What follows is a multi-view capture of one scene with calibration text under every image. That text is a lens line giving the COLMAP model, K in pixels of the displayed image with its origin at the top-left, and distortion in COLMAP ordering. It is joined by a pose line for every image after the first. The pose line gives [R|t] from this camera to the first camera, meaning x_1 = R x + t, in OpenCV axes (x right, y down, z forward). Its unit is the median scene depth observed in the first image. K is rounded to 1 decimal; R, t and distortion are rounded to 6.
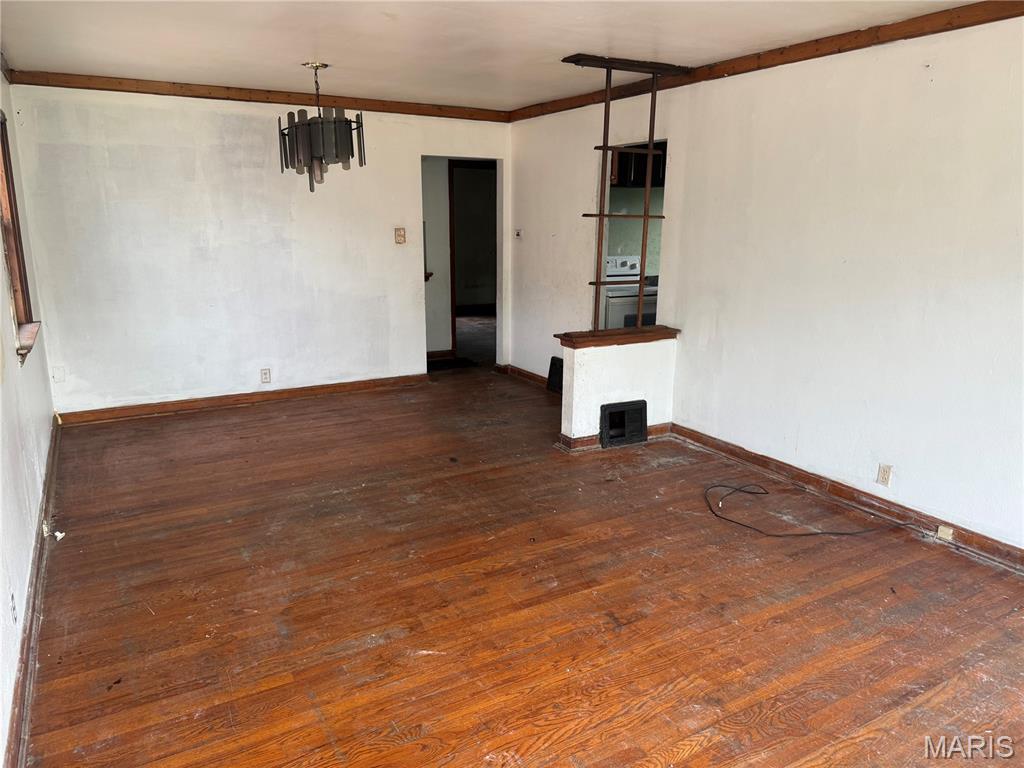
lens RADIAL K [[720.3, 0, 505.0], [0, 720.3, 383.4], [0, 0, 1]] dist [0.041239, -0.051242]
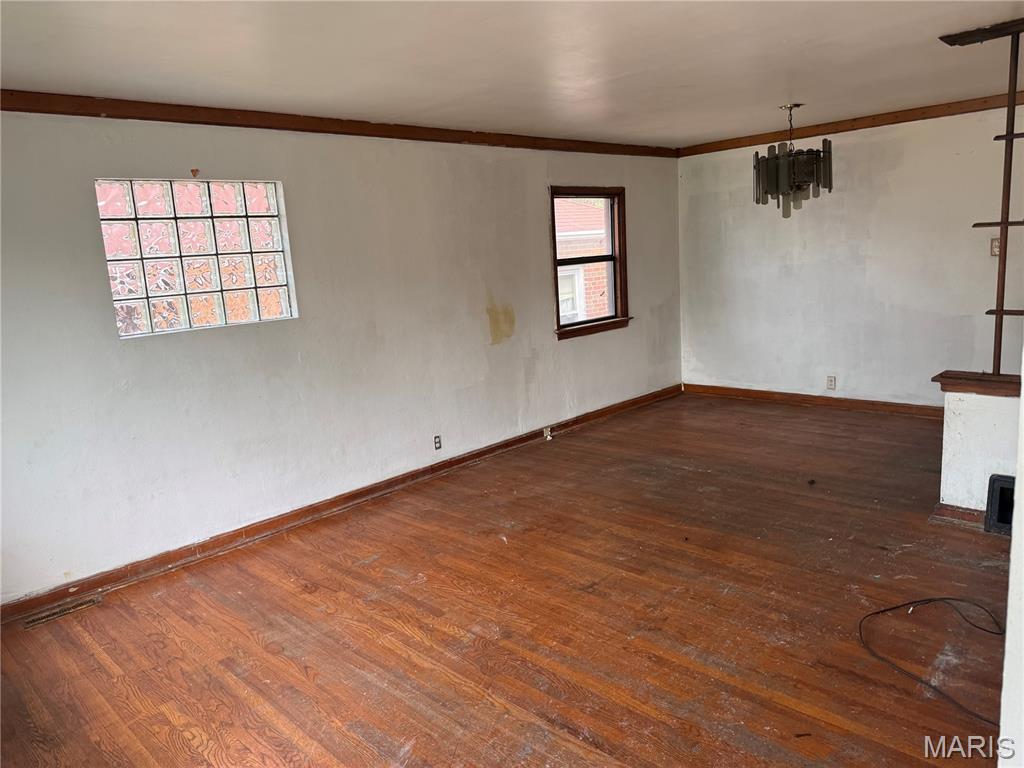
lens RADIAL K [[720.3, 0, 500.8], [0, 720.3, 379.6], [0, 0, 1]] dist [0.041239, -0.051242]
pose [[0.260688, 0.146420, -0.954255, 0.842770], [-0.158736, 0.981480, 0.107233, -0.079003], [0.952284, 0.123520, 0.279102, 0.343402]]
